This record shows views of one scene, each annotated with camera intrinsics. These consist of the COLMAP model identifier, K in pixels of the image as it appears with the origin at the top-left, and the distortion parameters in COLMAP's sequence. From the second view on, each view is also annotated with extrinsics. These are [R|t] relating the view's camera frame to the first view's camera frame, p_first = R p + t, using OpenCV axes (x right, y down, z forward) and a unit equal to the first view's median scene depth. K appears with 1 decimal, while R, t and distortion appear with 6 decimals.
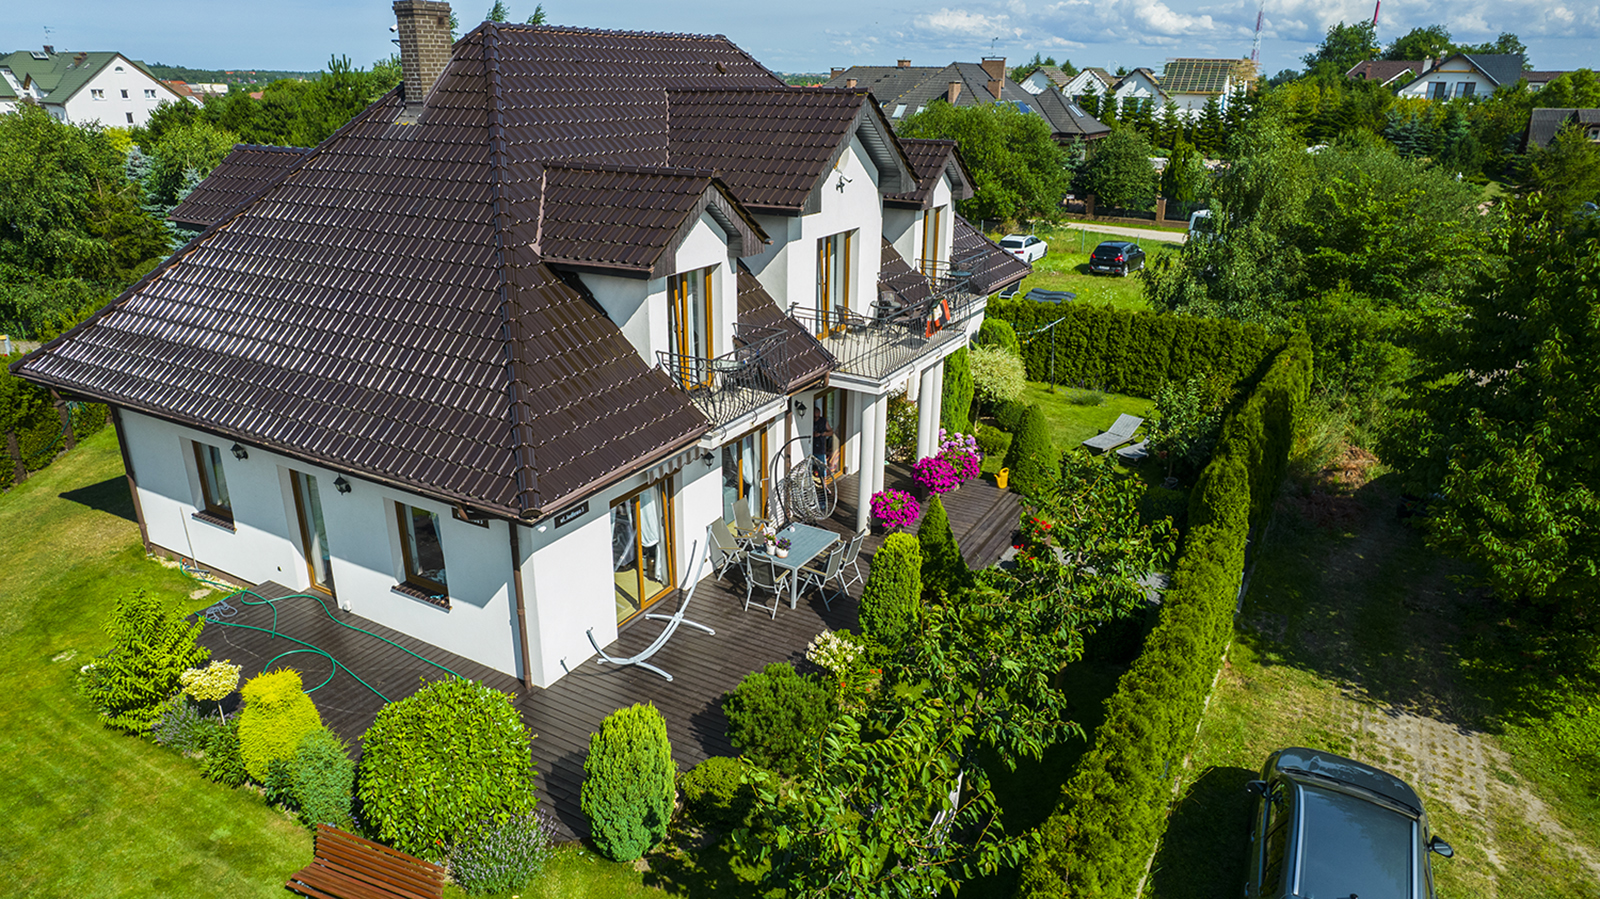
lens RADIAL K [[1023.0, 0, 800.0], [0, 1023.0, 449.5], [0, 0, 1]] dist [-0.080926, 0.076096]
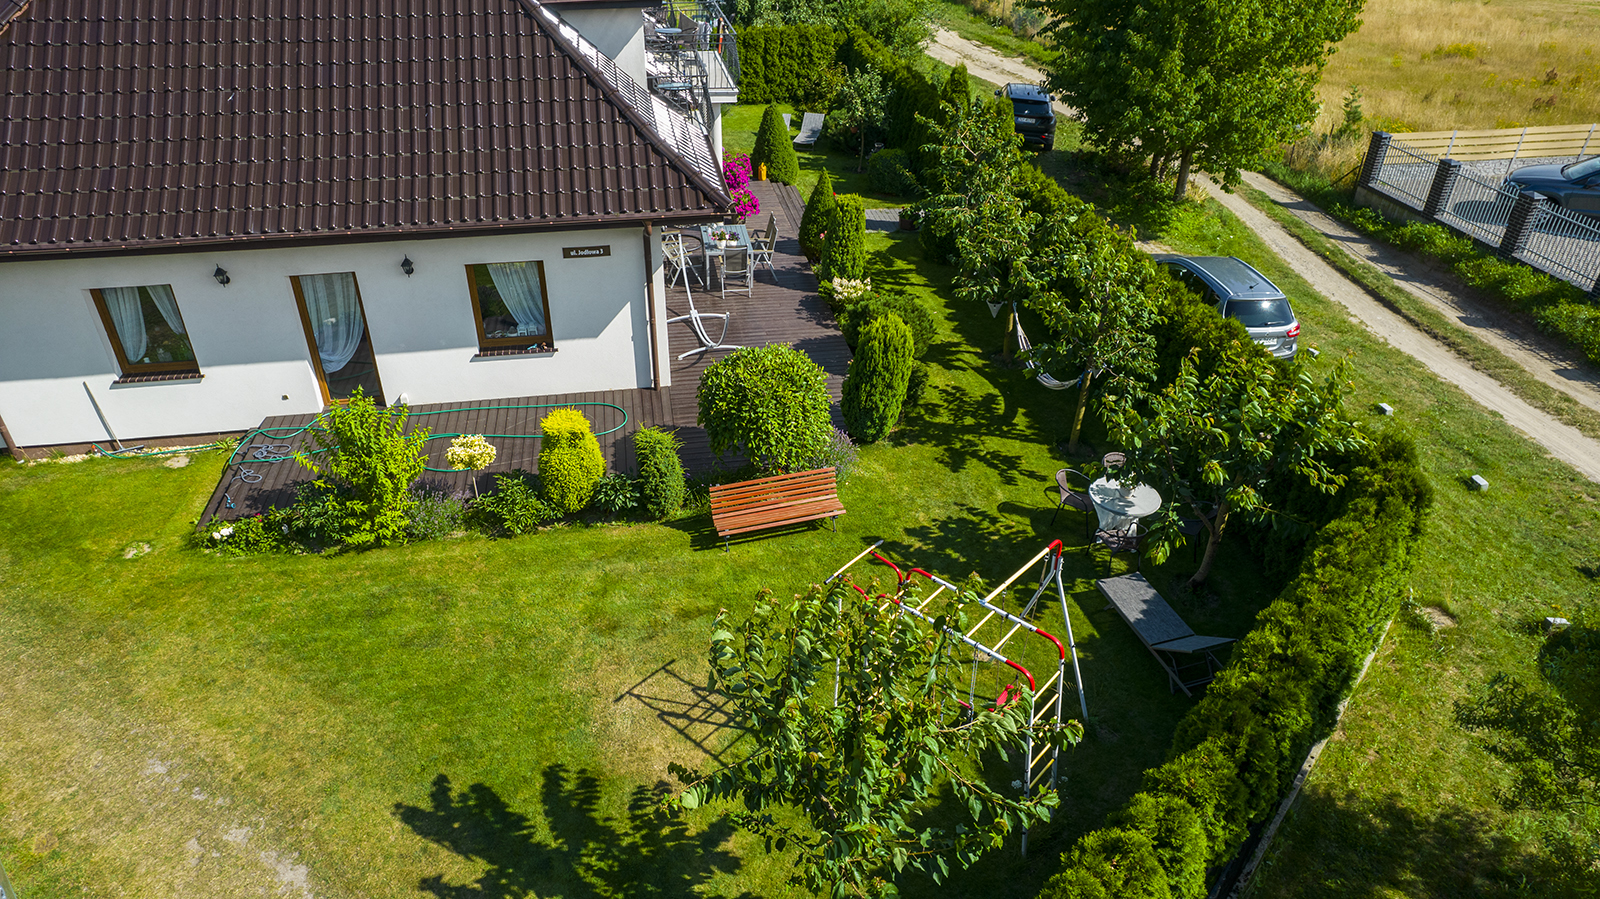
lens RADIAL K [[1023.0, 0, 800.0], [0, 1023.0, 449.5], [0, 0, 1]] dist [-0.080926, 0.076096]
pose [[0.777677, -0.342544, 0.527146, -0.385086], [0.219680, 0.933726, 0.282658, 0.003348], [-0.589032, -0.104013, 0.801388, -0.014311]]
